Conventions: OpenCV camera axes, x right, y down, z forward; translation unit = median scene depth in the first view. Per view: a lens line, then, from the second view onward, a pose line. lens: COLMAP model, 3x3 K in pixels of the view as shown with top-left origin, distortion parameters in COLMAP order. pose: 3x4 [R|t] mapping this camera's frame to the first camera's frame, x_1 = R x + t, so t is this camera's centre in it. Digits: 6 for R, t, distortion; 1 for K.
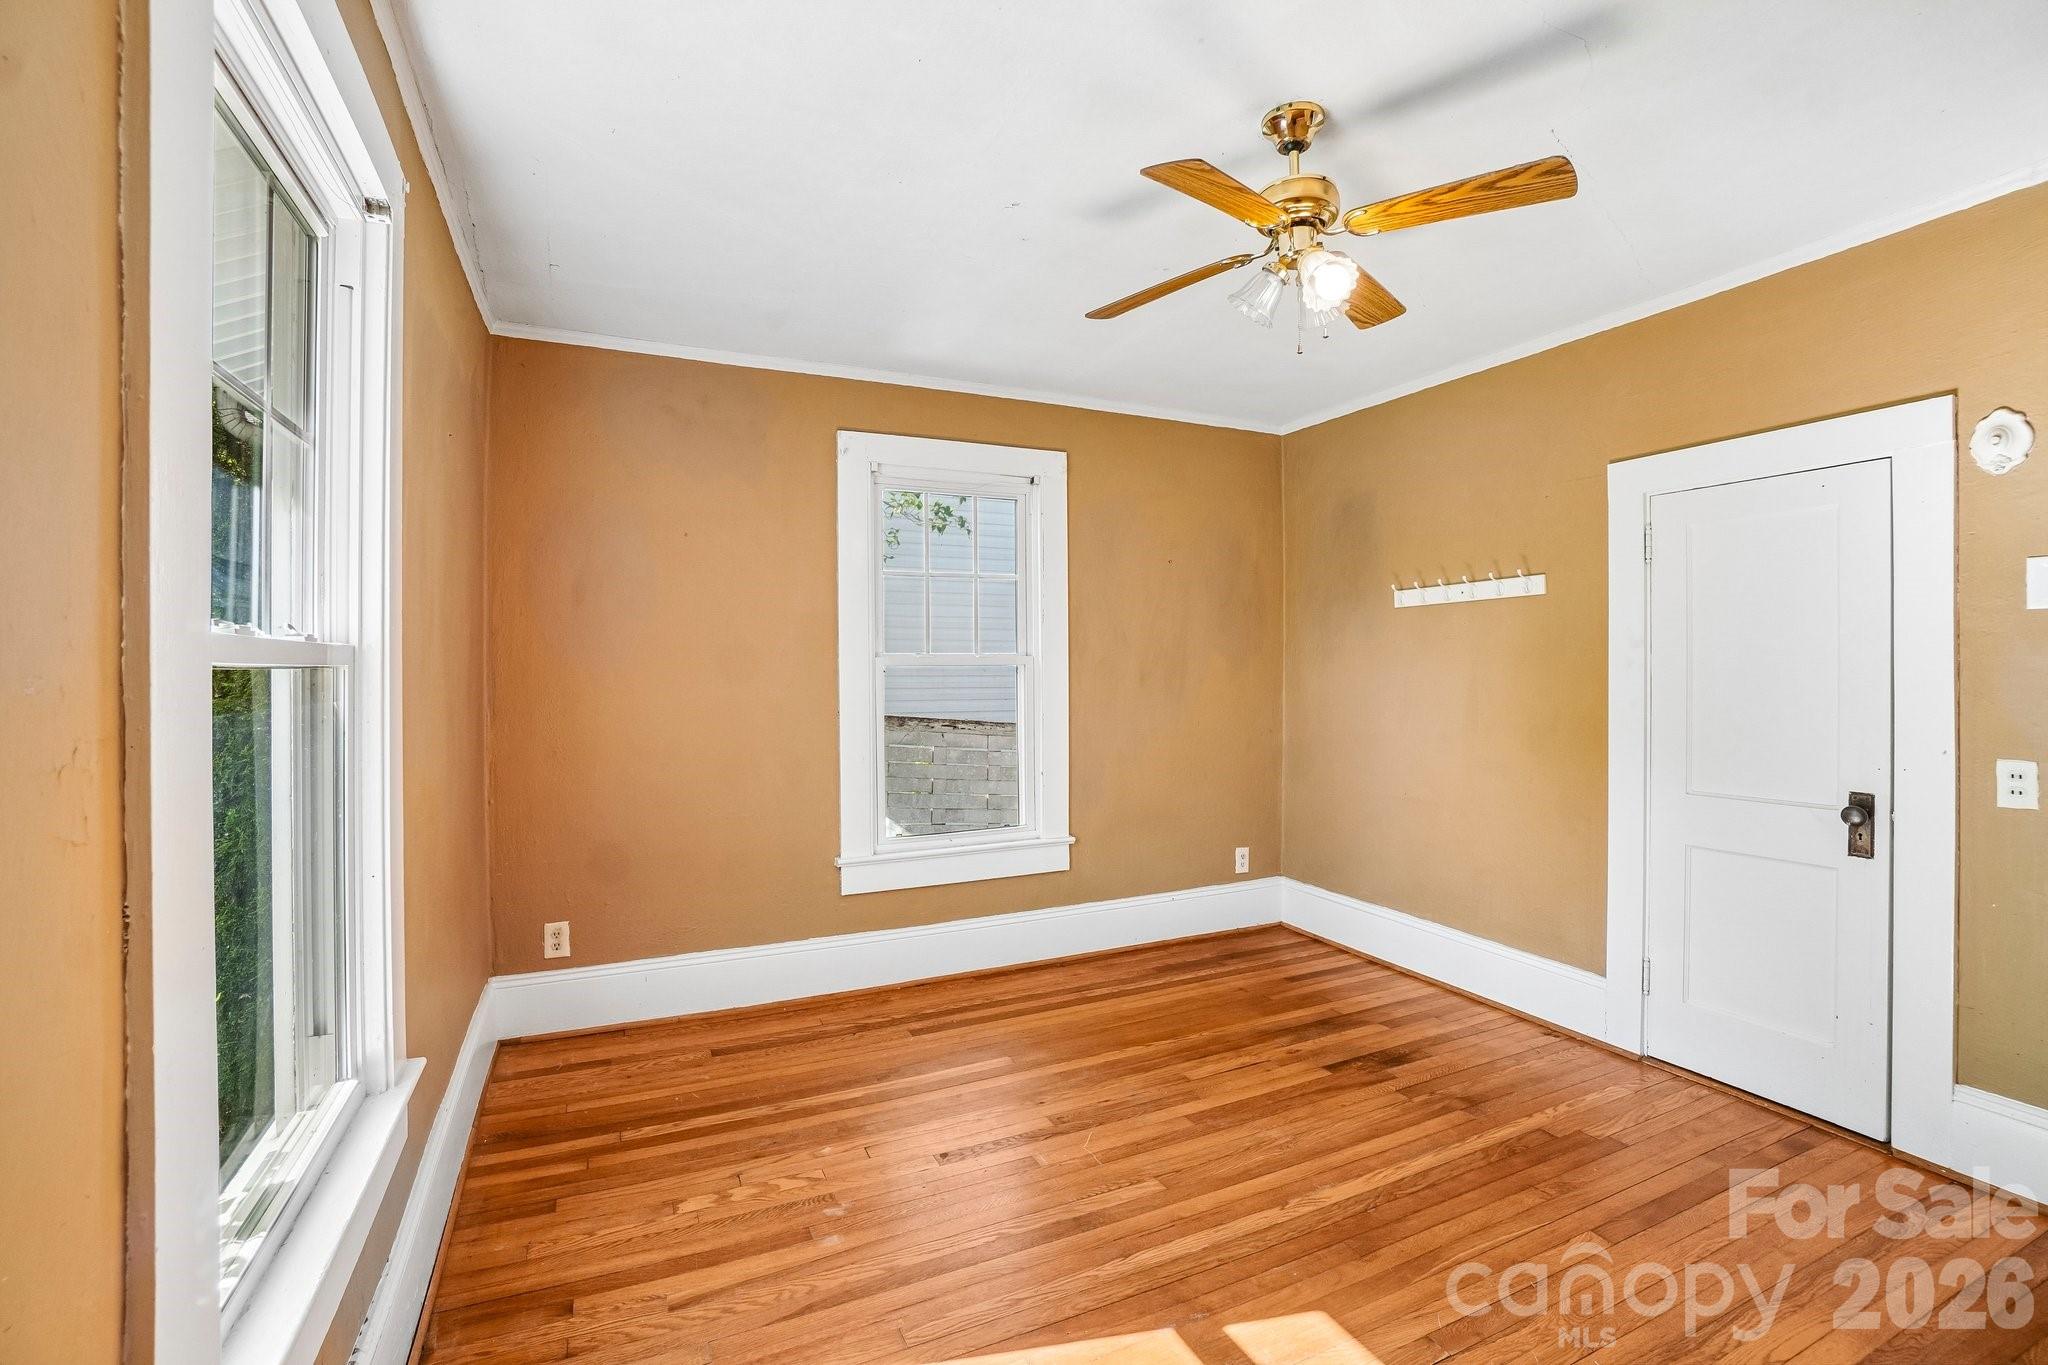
lens RADIAL K [[906.1, 0, 1028.7], [0, 906.1, 677.1], [0, 0, 1]] dist [-0.039825, 0.003370]
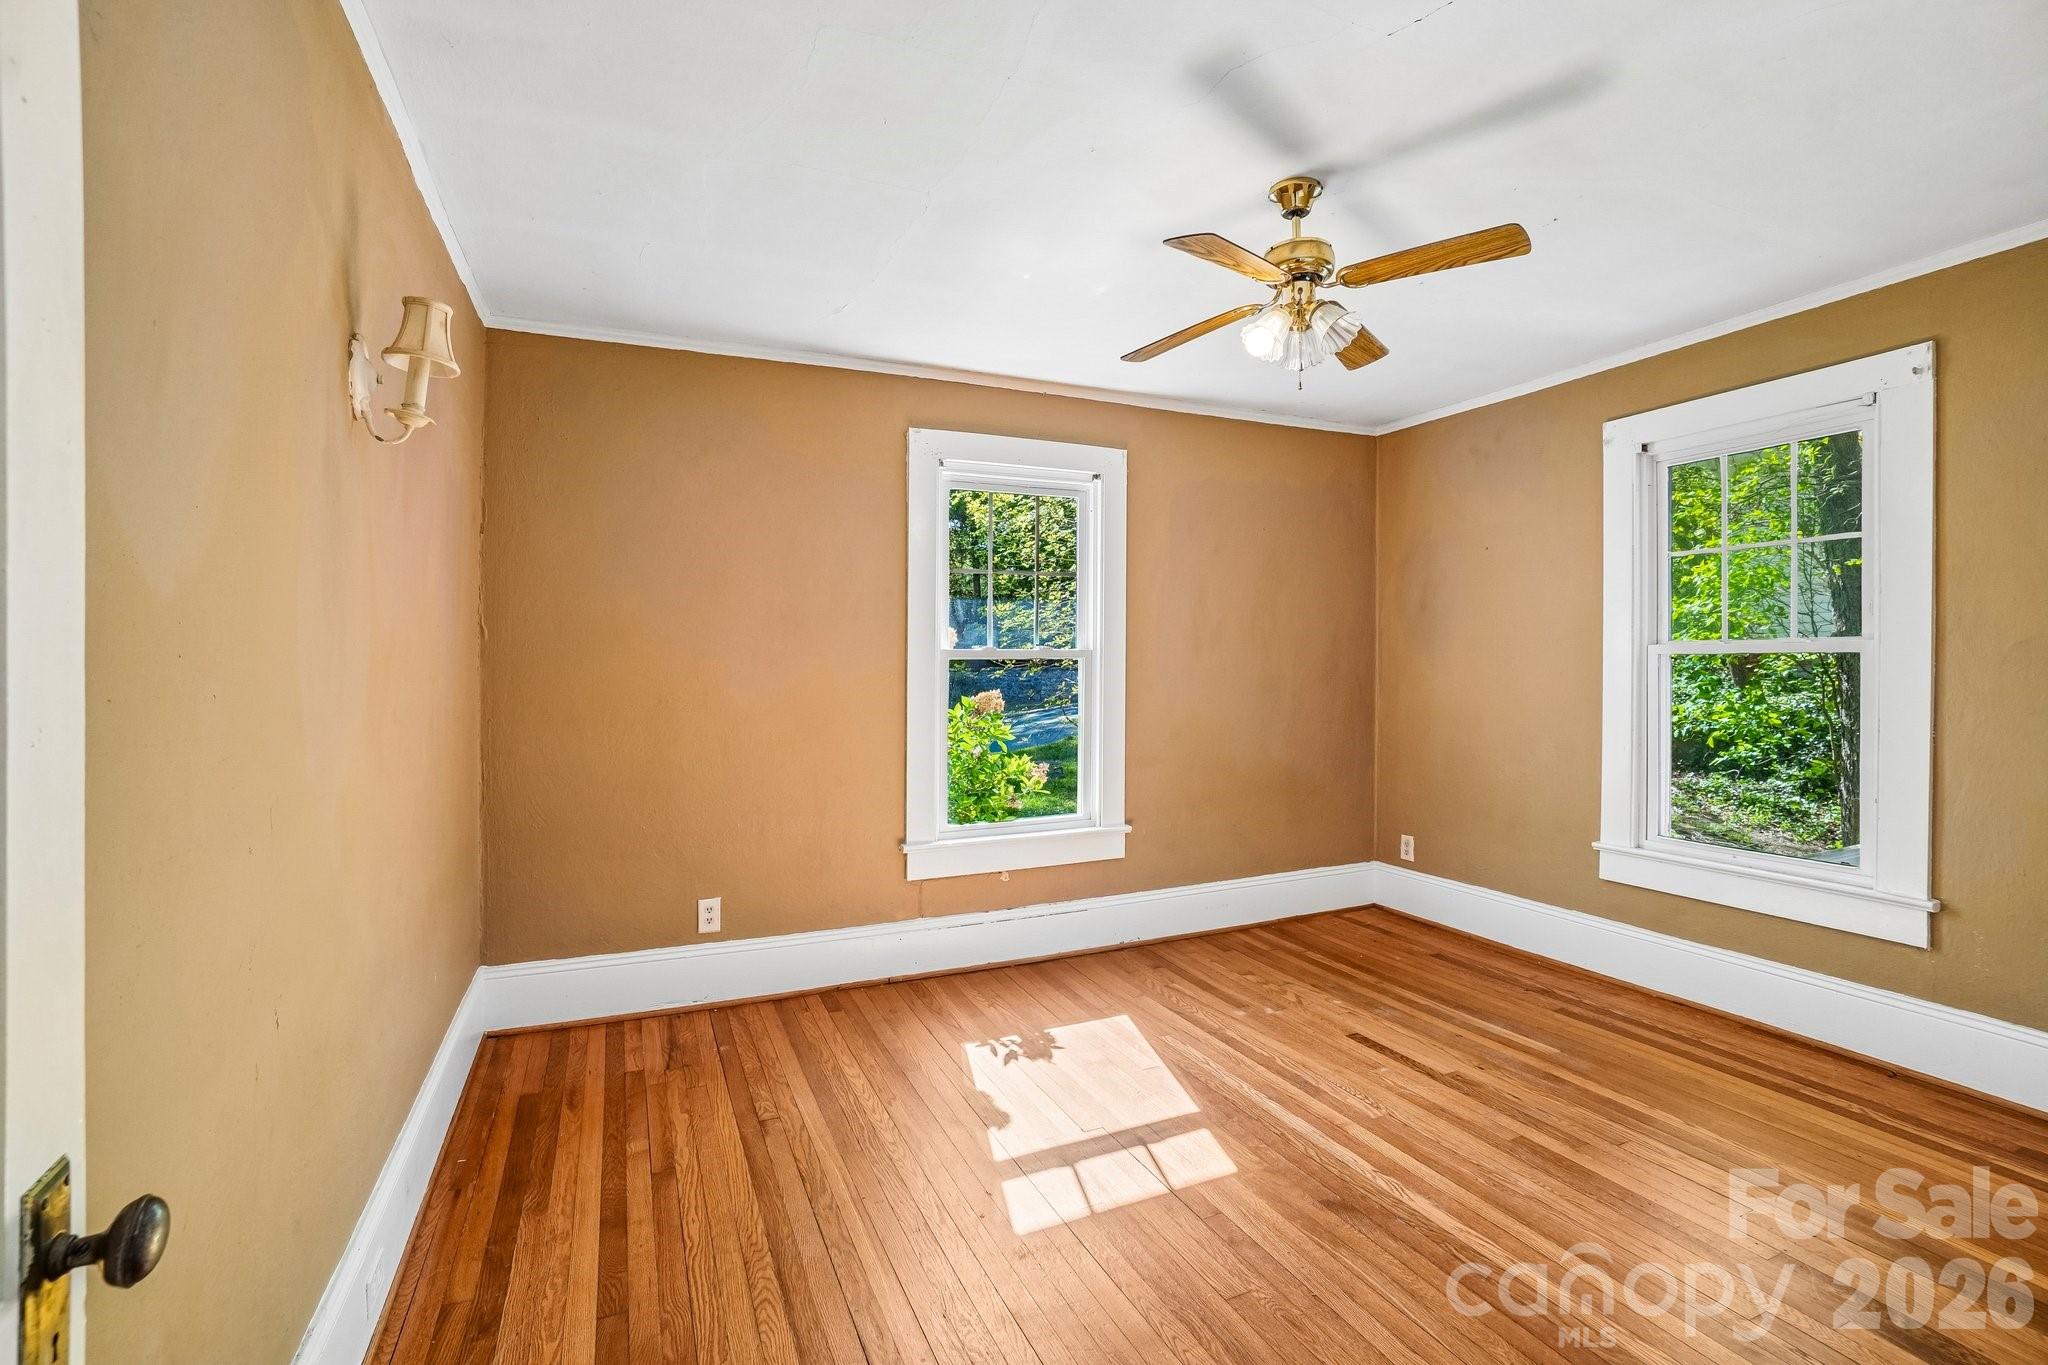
lens RADIAL K [[906.1, 0, 1024.6], [0, 906.1, 669.7], [0, 0, 1]] dist [-0.039825, 0.003370]
pose [[-0.012860, 0.012107, -0.999844, 1.037920], [-0.004875, 0.999914, 0.012171, -0.004761], [0.999905, 0.005031, -0.012800, 0.464666]]
